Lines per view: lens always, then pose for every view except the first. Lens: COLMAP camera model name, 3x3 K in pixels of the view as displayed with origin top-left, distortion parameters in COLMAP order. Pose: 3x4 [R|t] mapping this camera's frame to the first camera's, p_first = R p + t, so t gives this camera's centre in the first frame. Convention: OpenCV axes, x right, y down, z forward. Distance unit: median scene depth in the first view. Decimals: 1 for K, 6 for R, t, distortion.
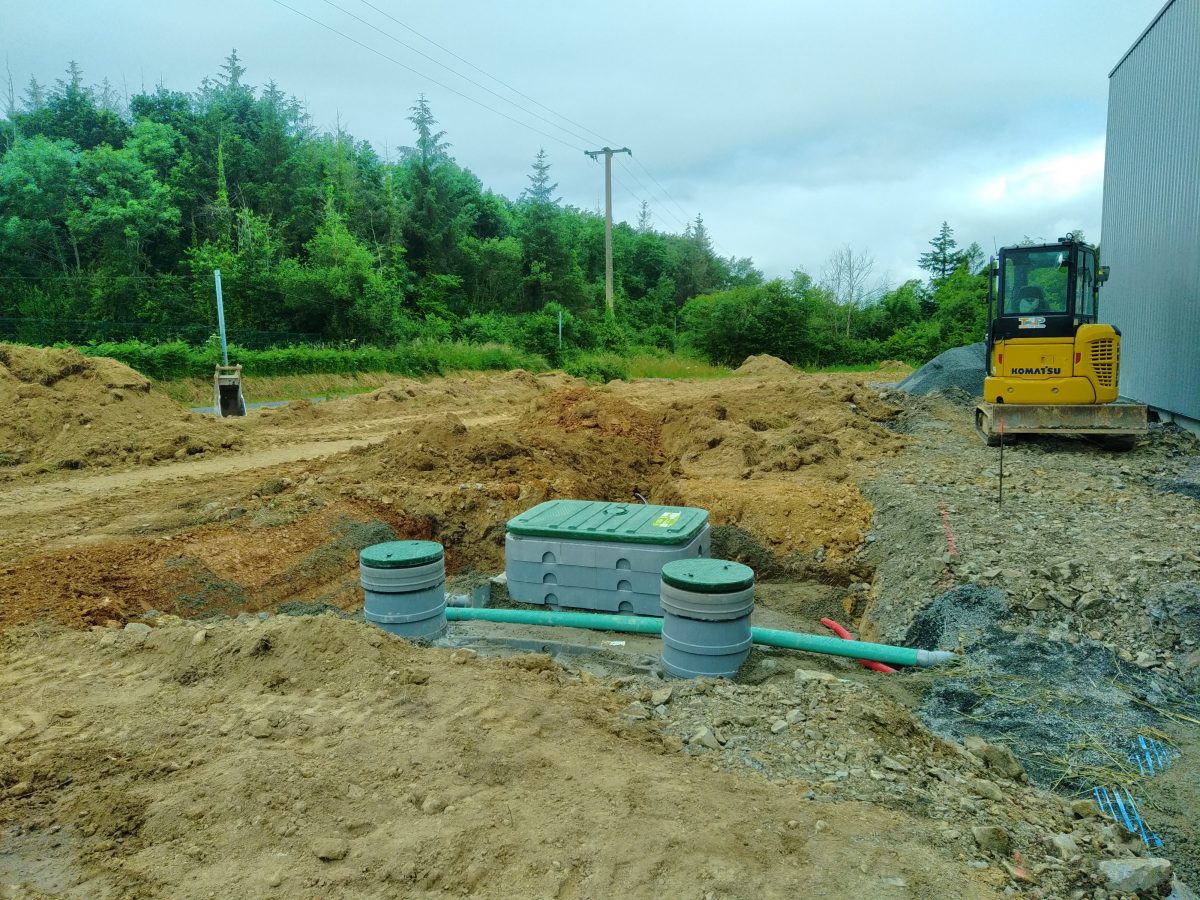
lens RADIAL K [[894.0, 0, 611.8], [0, 894.0, 454.2], [0, 0, 1]] dist [0.053521, -0.073211]
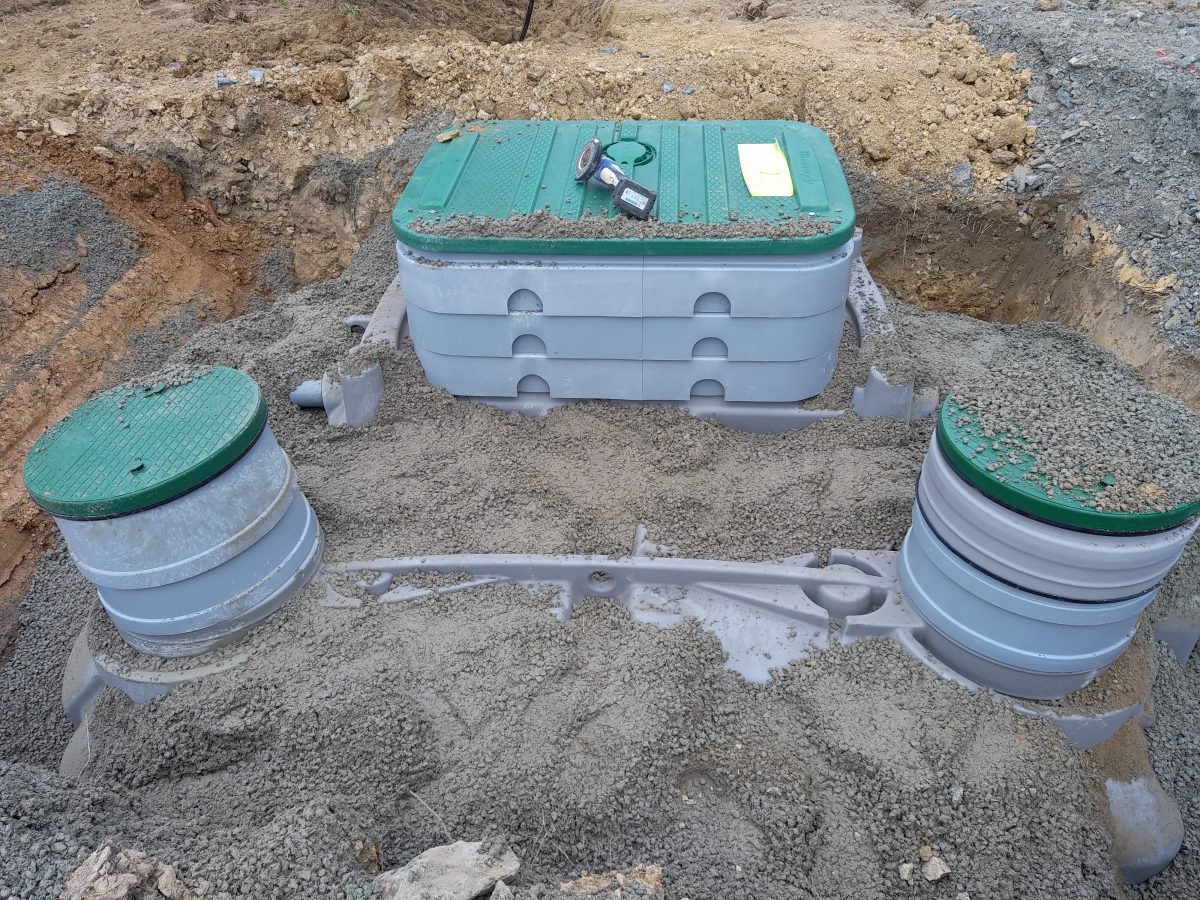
lens RADIAL K [[894.0, 0, 607.1], [0, 894.0, 446.4], [0, 0, 1]] dist [0.053521, -0.073211]
pose [[0.969158, -0.160474, 0.187033, -0.072667], [0.051381, 0.873833, 0.483504, -0.013509], [-0.241026, -0.458982, 0.855127, 0.366370]]
